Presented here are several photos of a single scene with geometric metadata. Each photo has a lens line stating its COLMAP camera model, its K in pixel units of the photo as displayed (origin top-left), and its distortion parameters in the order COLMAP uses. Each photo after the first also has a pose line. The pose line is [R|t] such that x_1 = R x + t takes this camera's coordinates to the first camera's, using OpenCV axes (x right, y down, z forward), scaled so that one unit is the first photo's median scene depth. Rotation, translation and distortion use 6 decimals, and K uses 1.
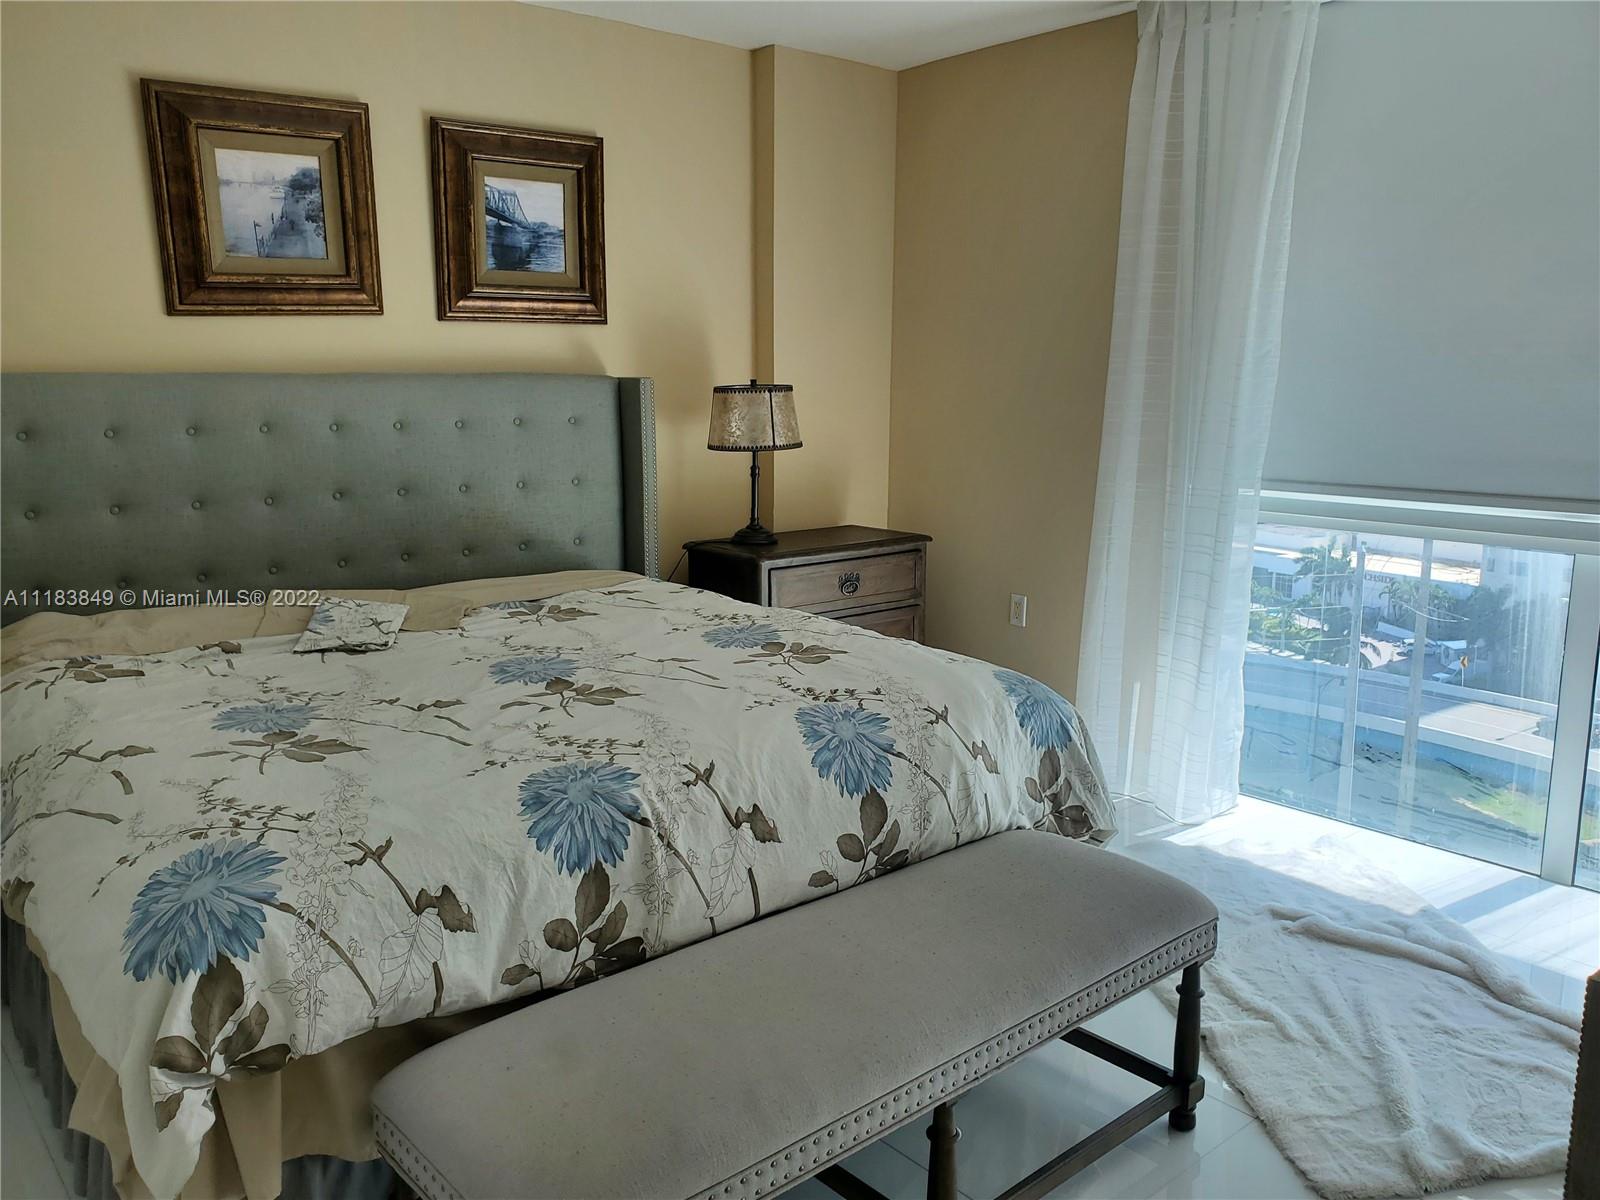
lens RADIAL K [[1262.6, 0, 789.1], [0, 1262.6, 604.6], [0, 0, 1]] dist [0.032595, -0.039705]
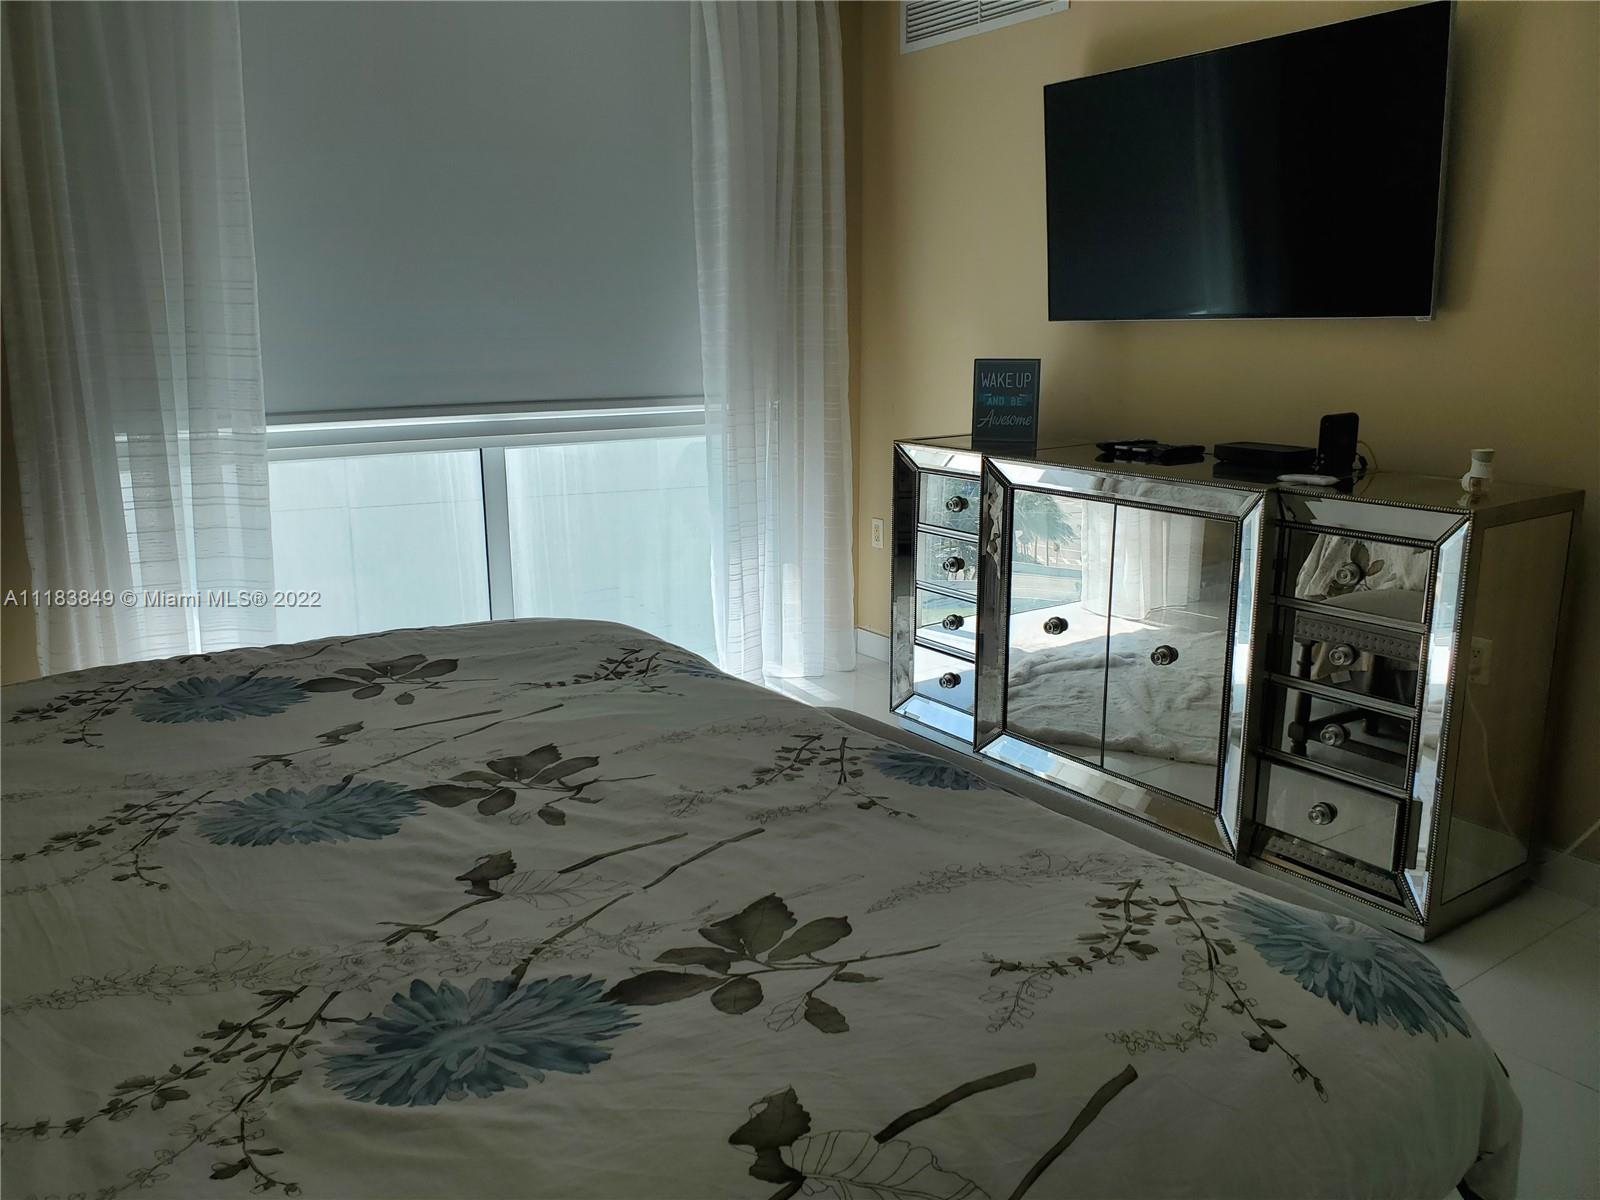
lens RADIAL K [[1262.6, 0, 797.5], [0, 1262.6, 597.5], [0, 0, 1]] dist [0.032595, -0.039705]
pose [[0.077712, -0.222184, 0.971903, -0.878625], [0.197425, 0.958976, 0.203443, -0.138346], [-0.977233, 0.176068, 0.118389, 0.897183]]
